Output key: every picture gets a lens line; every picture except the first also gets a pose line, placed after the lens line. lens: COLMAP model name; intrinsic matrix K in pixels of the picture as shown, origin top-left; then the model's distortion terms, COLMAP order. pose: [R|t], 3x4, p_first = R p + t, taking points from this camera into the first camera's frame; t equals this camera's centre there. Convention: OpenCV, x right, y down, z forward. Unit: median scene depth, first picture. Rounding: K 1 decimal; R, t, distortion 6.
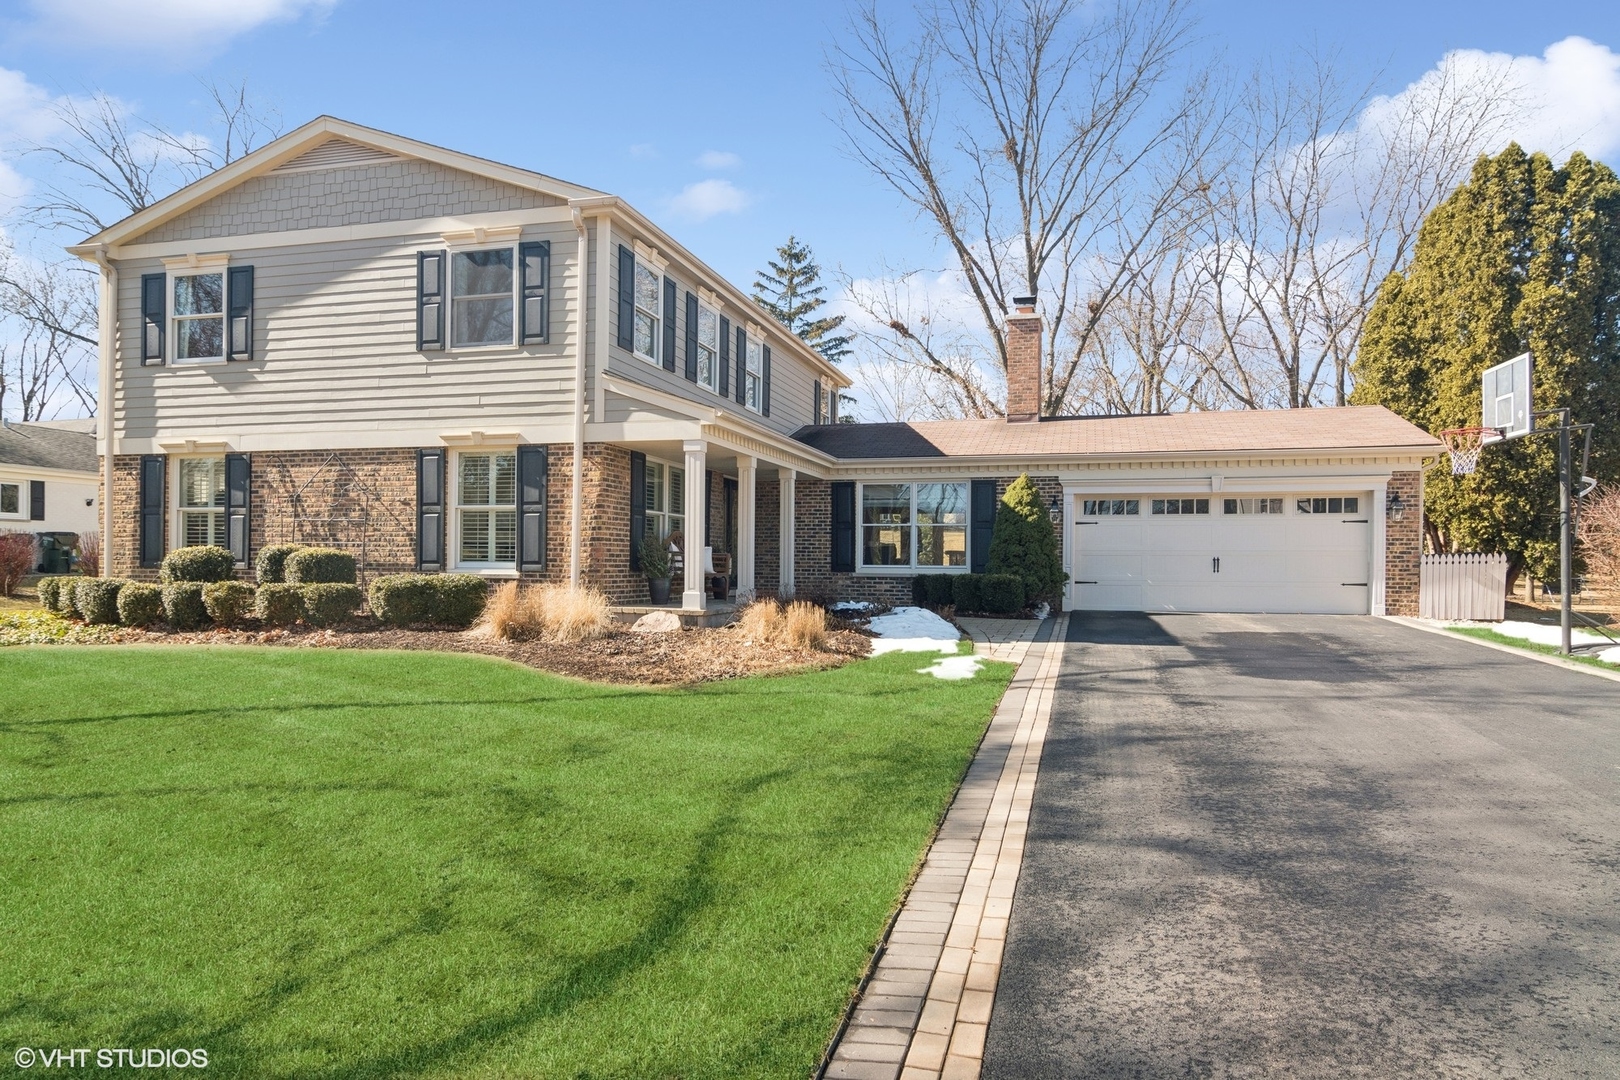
lens RADIAL K [[1081.0, 0, 810.6], [0, 1081.0, 552.6], [0, 0, 1]] dist [-0.004857, 0.000884]
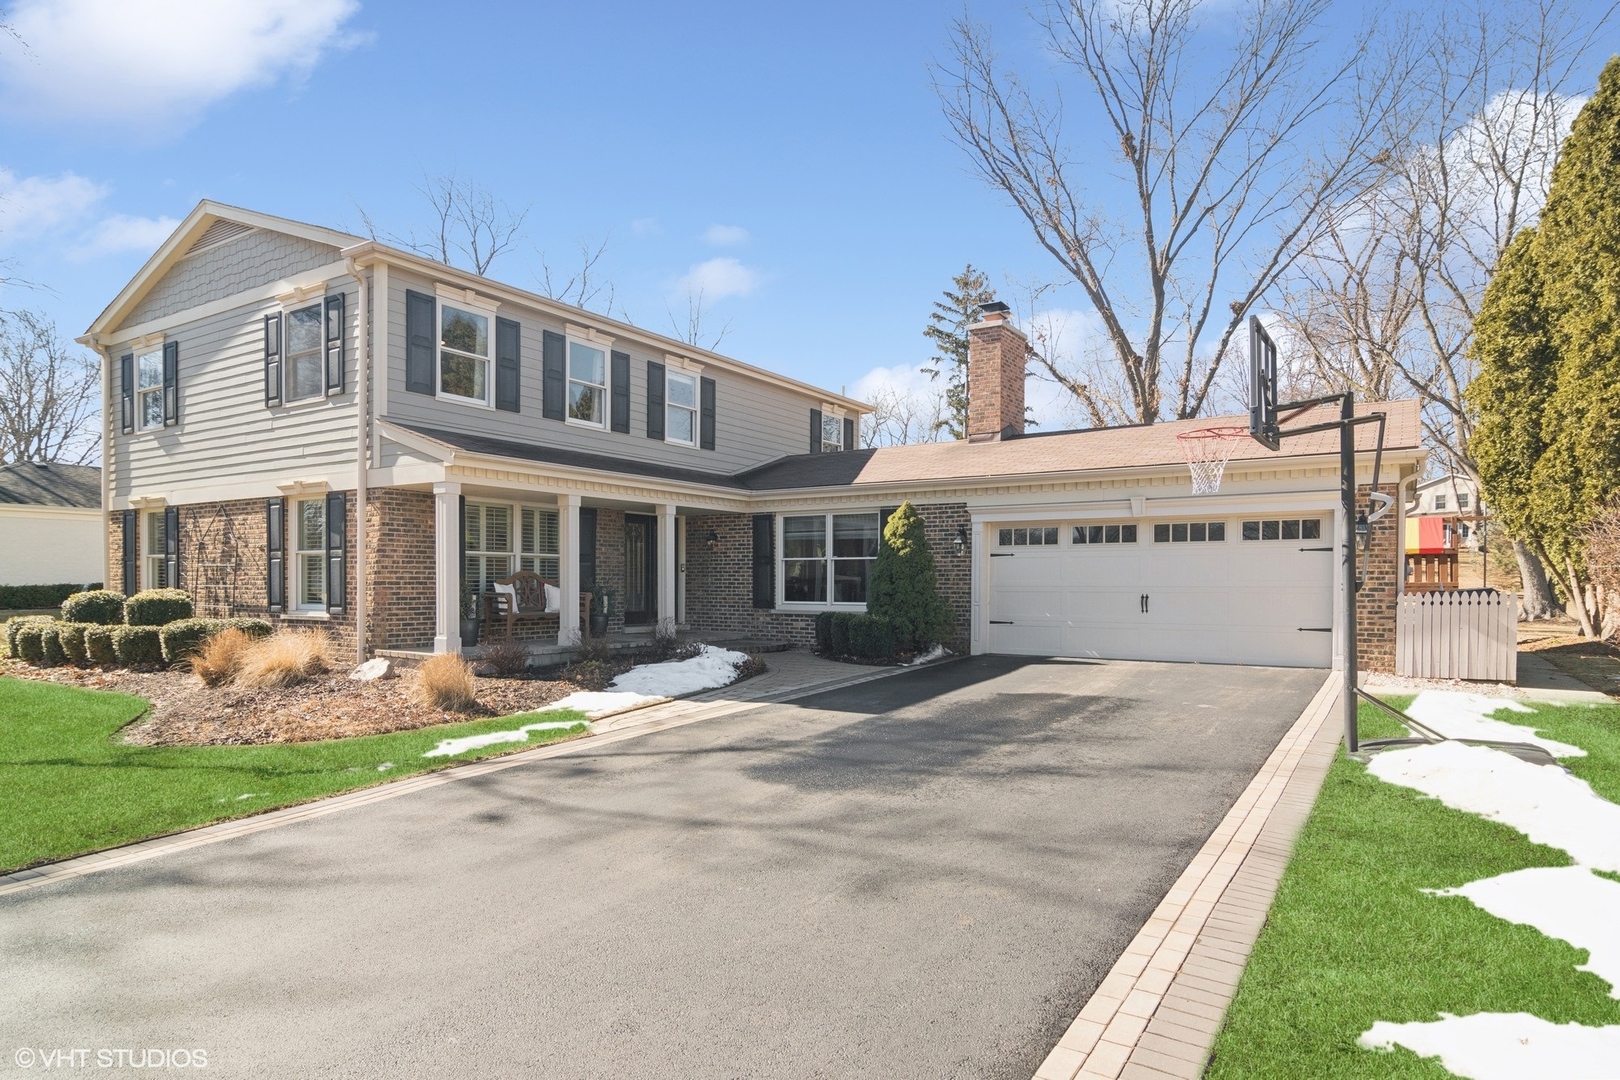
lens RADIAL K [[988.3, 0, 773.3], [0, 988.3, 588.1], [0, 0, 1]] dist [-0.004398, -0.003191]
pose [[0.946018, -0.002668, -0.324104, 0.409864], [0.007973, 0.999855, 0.015042, -0.016796], [0.324017, -0.016814, 0.945902, 0.218180]]
